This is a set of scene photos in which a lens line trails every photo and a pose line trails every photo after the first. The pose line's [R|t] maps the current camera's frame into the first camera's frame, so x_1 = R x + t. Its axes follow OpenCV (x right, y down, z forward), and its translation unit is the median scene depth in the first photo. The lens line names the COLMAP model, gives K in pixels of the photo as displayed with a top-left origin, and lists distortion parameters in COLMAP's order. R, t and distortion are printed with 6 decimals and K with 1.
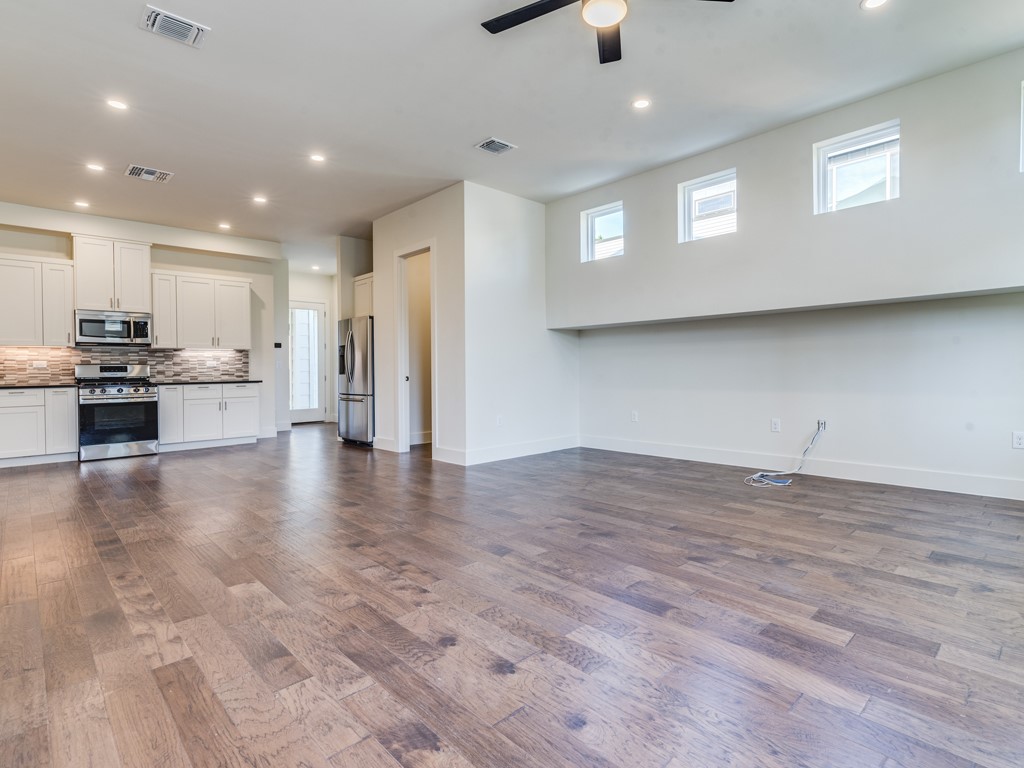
lens RADIAL K [[511.1, 0, 538.0], [0, 511.1, 381.5], [0, 0, 1]] dist [0.004418, -0.000718]
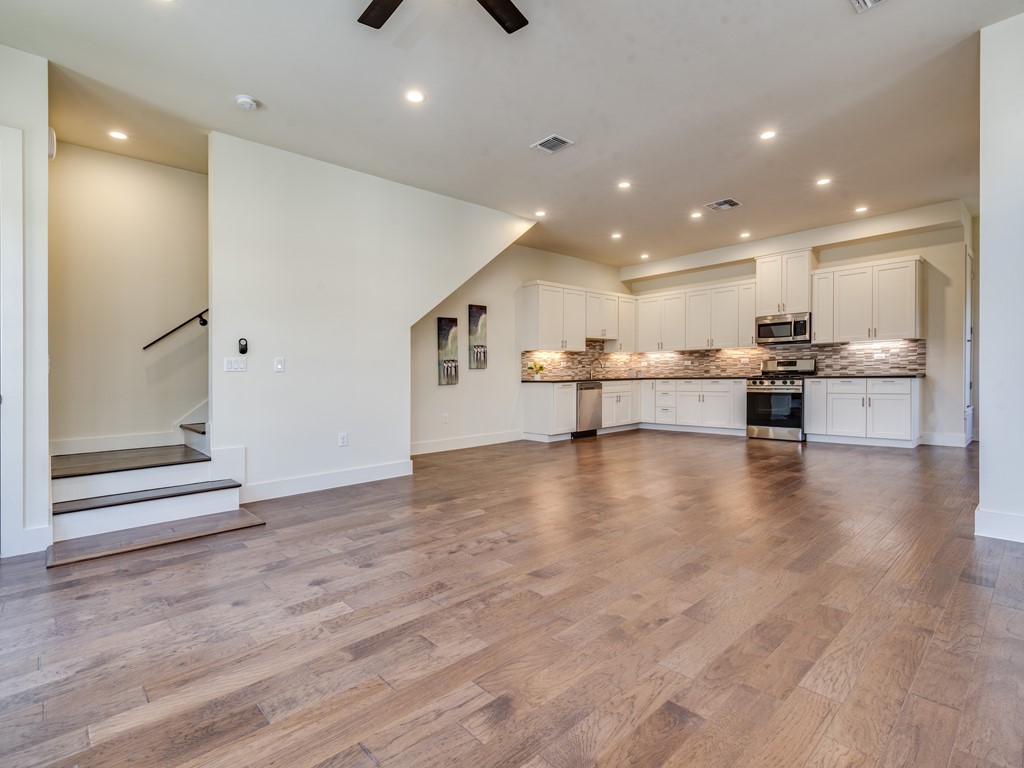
lens RADIAL K [[511.1, 0, 515.5], [0, 511.1, 377.4], [0, 0, 1]] dist [0.004418, -0.000718]
pose [[-0.019892, 0.021311, -0.999575, 0.377957], [-0.002645, 0.999768, 0.021368, -0.017664], [0.999799, 0.003069, -0.019832, 0.436569]]
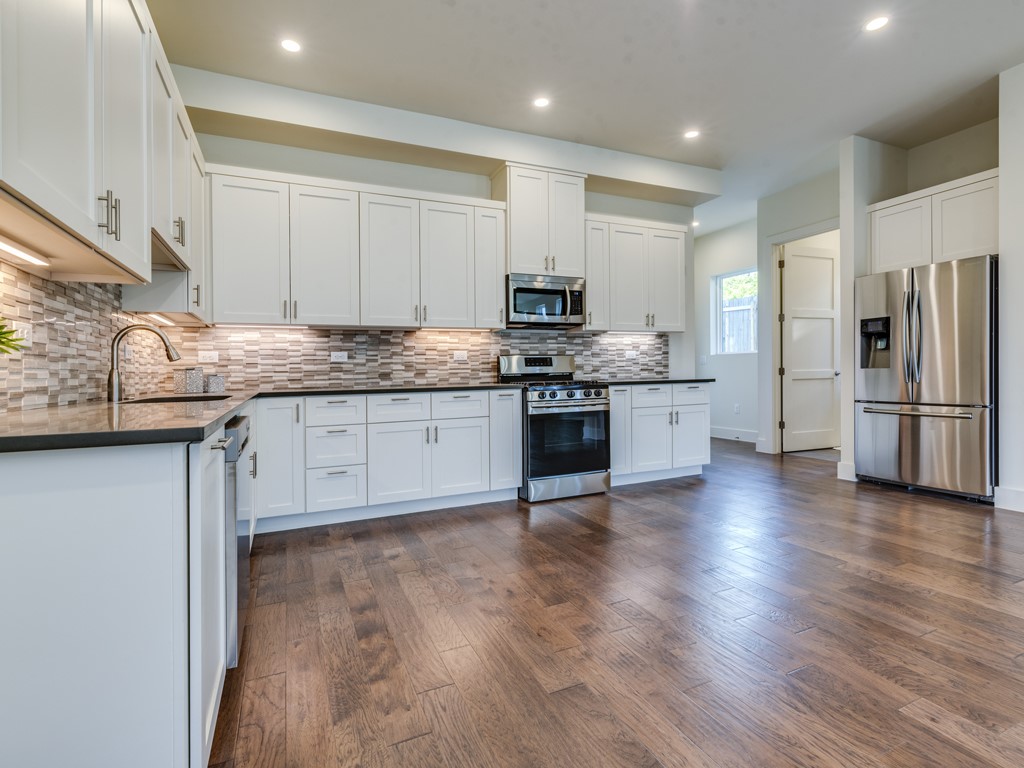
lens RADIAL K [[511.1, 0, 518.2], [0, 511.1, 376.8], [0, 0, 1]] dist [0.004418, -0.000718]
pose [[0.936781, -0.000616, -0.349915, -0.661632], [-0.001789, 0.999977, -0.006550, 0.000052], [0.349911, 0.006762, 0.936758, 0.376122]]
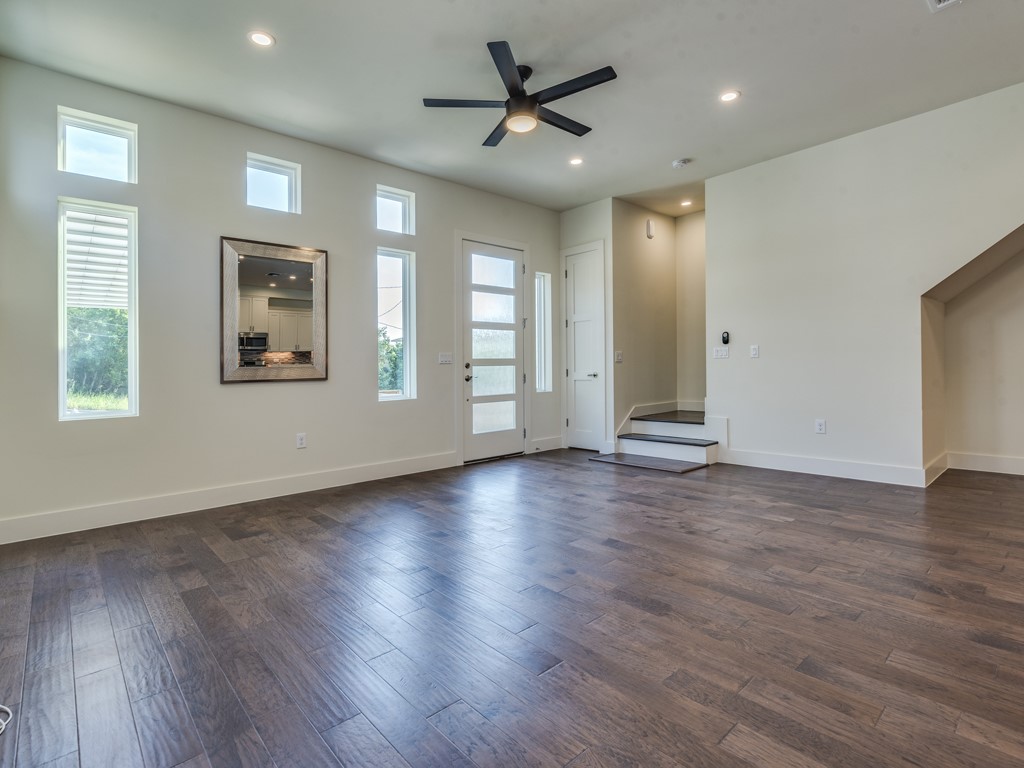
lens RADIAL K [[511.1, 0, 509.9], [0, 511.1, 385.2], [0, 0, 1]] dist [0.004418, -0.000718]
pose [[-0.998302, 0.035306, 0.046324, 0.035707], [0.037895, 0.997697, 0.056263, -0.026807], [-0.044231, 0.057923, -0.997341, 0.919685]]
